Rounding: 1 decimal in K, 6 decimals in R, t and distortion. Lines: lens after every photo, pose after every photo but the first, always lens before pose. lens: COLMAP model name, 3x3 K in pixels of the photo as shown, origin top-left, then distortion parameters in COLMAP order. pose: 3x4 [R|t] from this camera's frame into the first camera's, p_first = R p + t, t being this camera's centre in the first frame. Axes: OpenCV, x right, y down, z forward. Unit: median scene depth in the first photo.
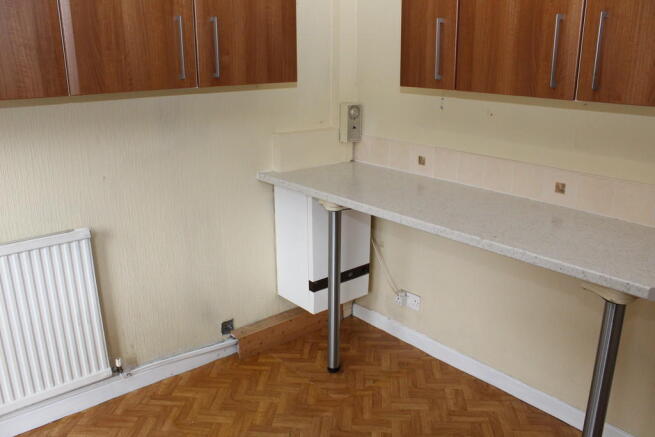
lens RADIAL K [[538.6, 0, 348.3], [0, 538.6, 216.2], [0, 0, 1]] dist [-0.084287, 0.017052]
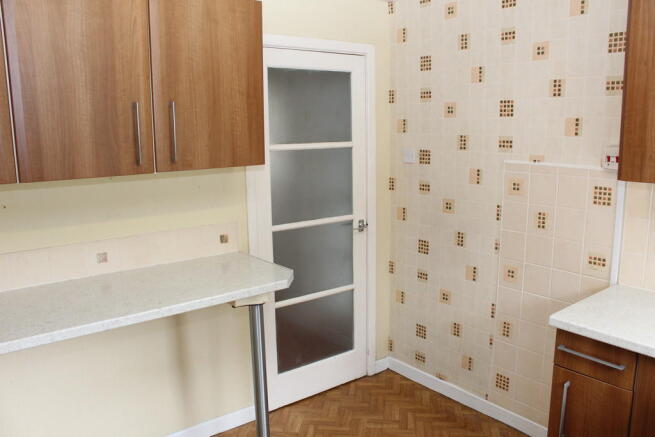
lens RADIAL K [[538.6, 0, 348.3], [0, 538.6, 216.2], [0, 0, 1]] dist [-0.084287, 0.017052]
pose [[0.092036, -0.217641, 0.971680, -0.760068], [0.298575, 0.936953, 0.181582, -0.227481], [-0.949938, 0.273408, 0.151216, 0.467688]]
